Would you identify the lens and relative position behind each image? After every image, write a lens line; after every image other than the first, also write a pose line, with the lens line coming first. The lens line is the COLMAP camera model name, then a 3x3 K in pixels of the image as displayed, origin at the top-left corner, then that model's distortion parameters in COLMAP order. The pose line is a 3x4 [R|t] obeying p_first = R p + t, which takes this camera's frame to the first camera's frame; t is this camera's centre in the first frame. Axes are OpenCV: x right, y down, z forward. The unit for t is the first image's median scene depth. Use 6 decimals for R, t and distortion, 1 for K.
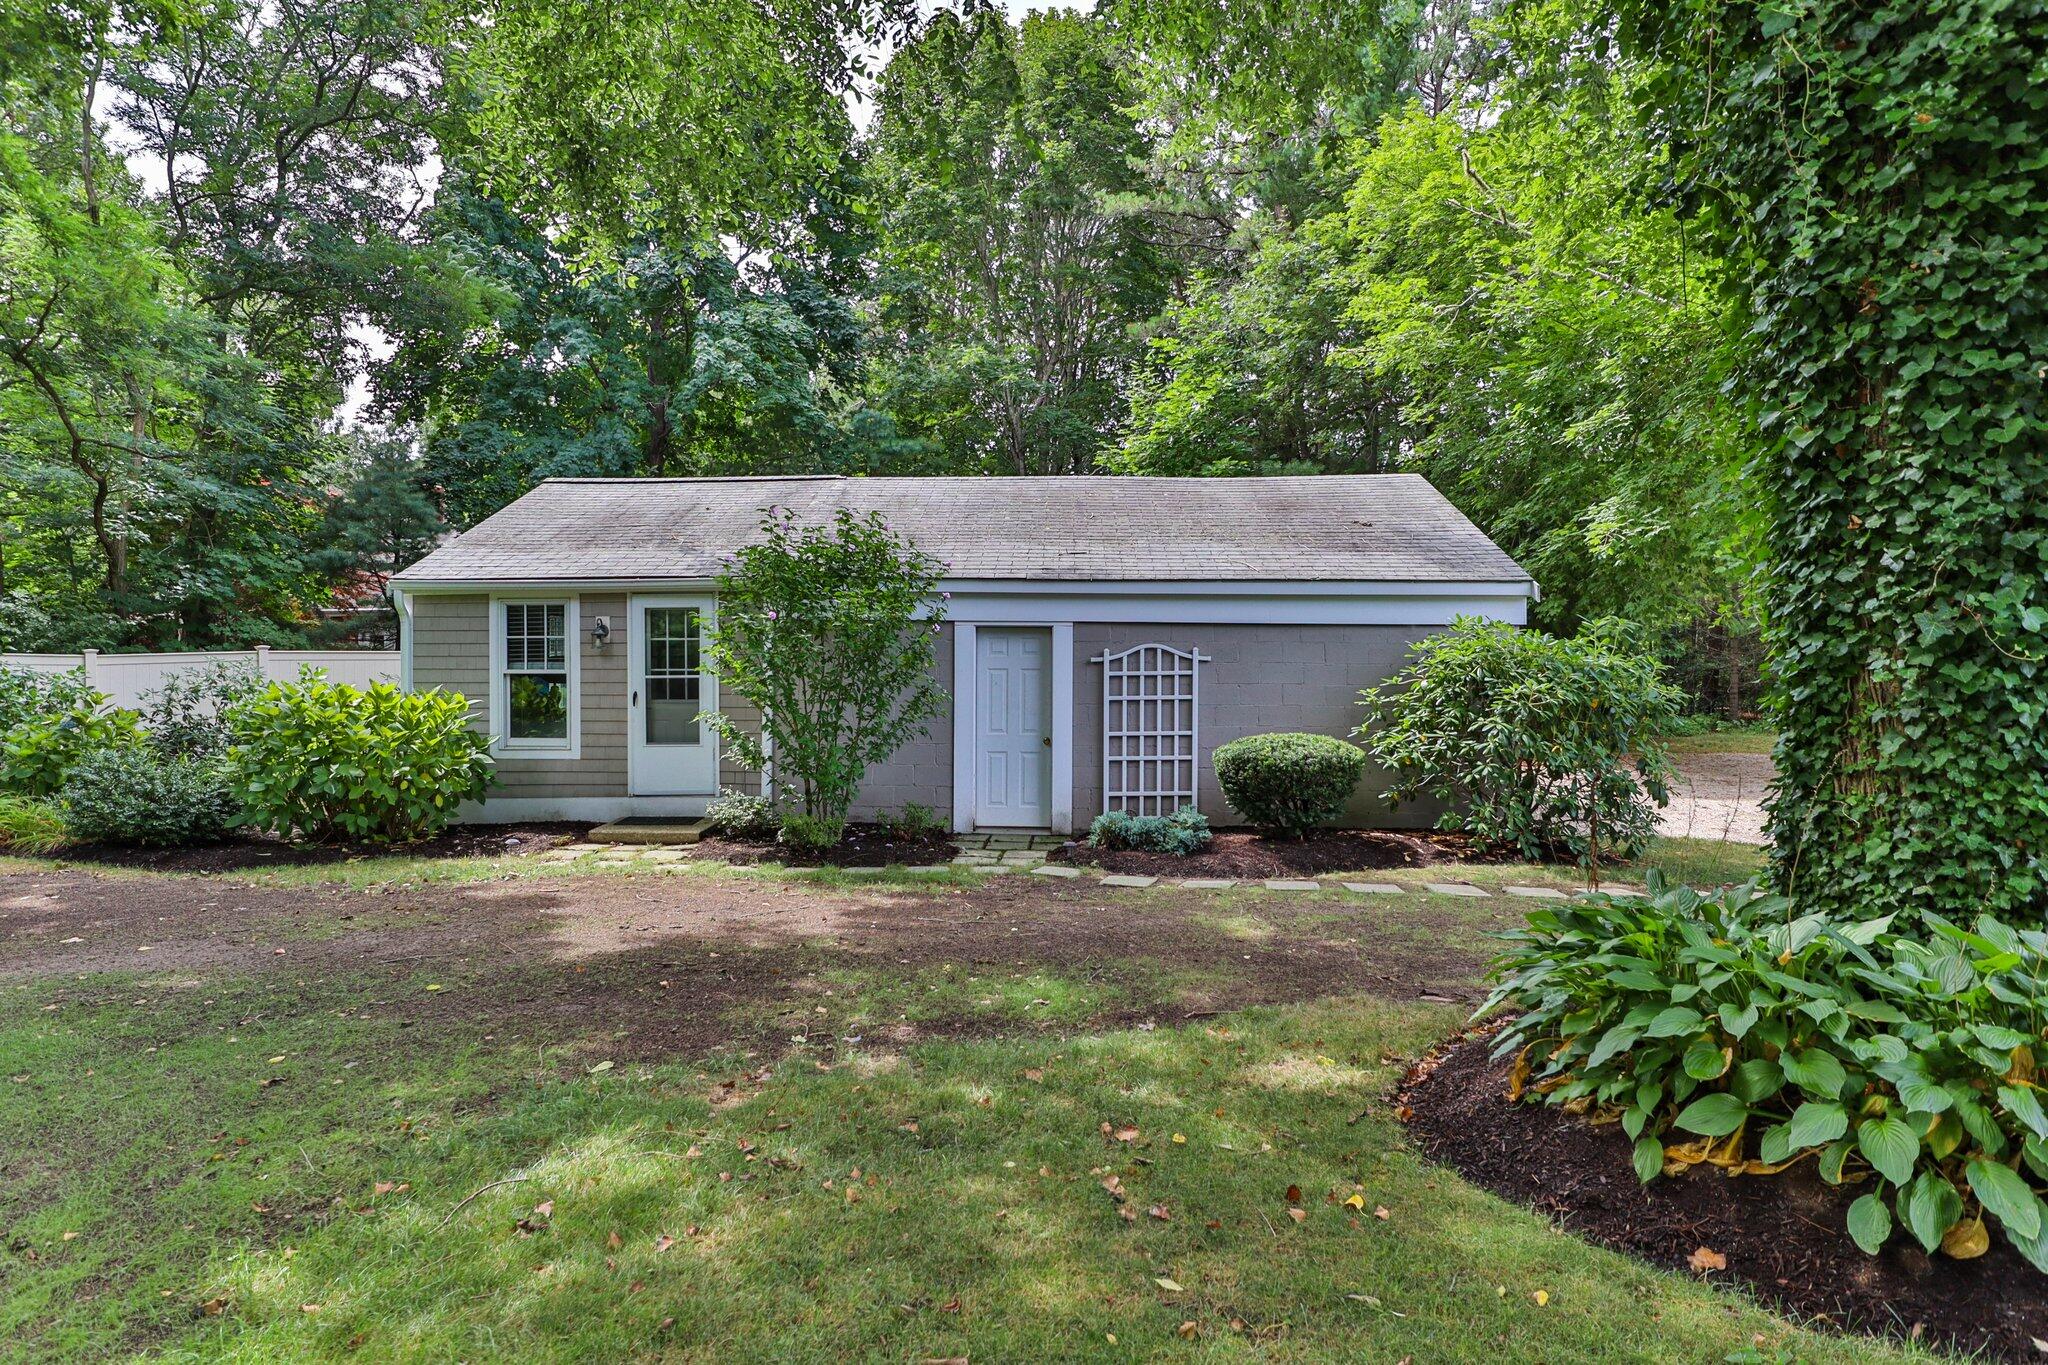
lens RADIAL K [[1150.6, 0, 1019.6], [0, 1150.6, 682.6], [0, 0, 1]] dist [-0.033282, 0.000579]
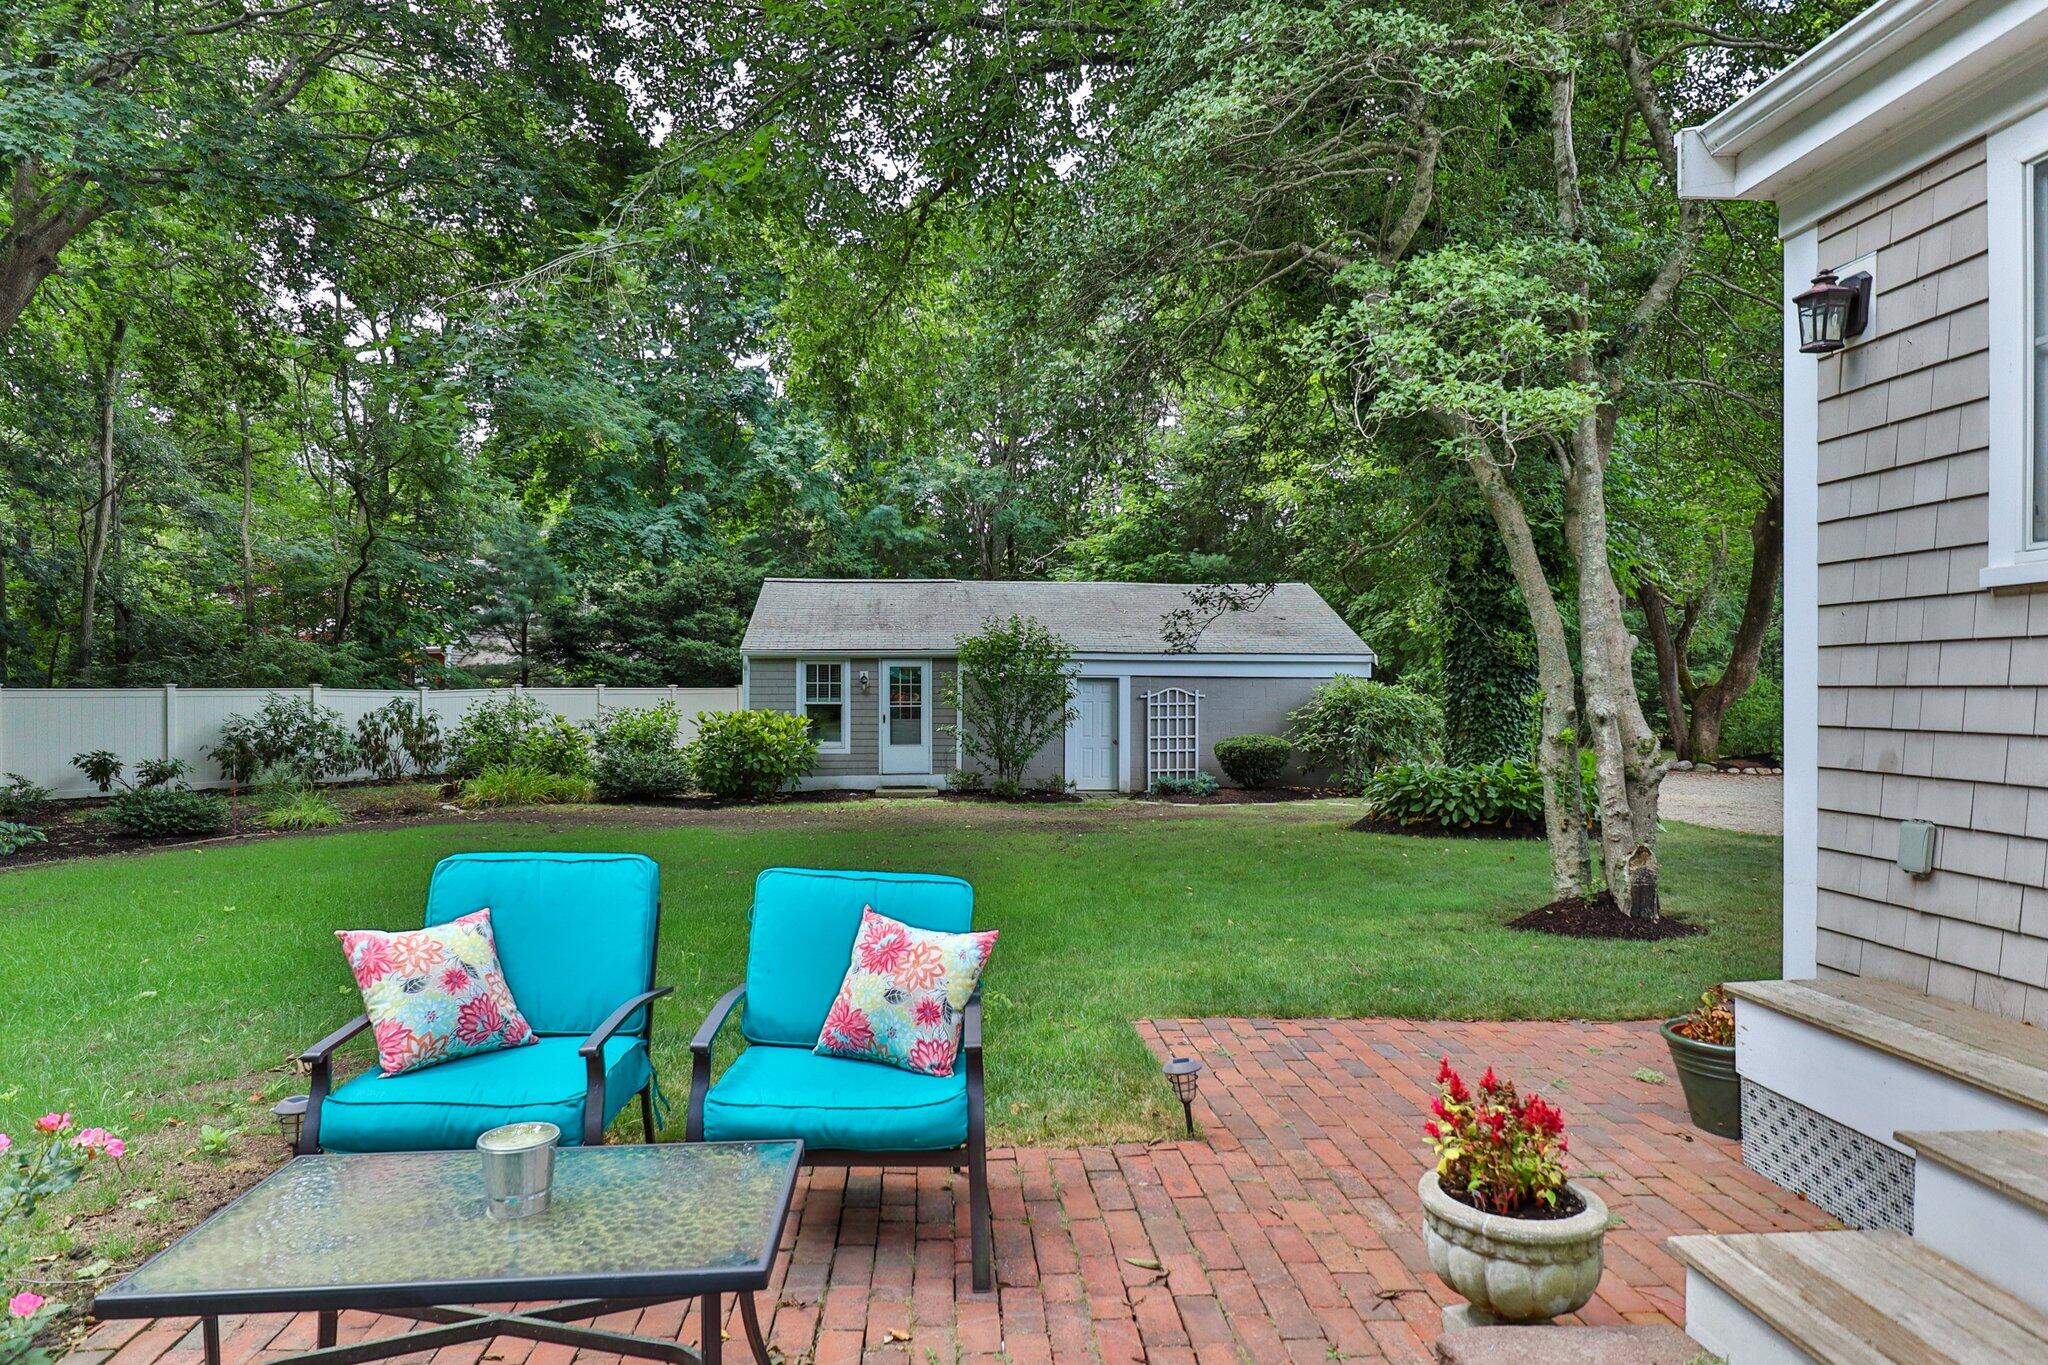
lens RADIAL K [[1150.6, 0, 1025.7], [0, 1150.6, 690.0], [0, 0, 1]] dist [-0.033282, 0.000579]
pose [[0.991729, 0.001054, 0.128344, -0.349710], [0.001538, 0.999797, -0.020094, 0.006270], [-0.128339, 0.020125, 0.991526, -0.771564]]
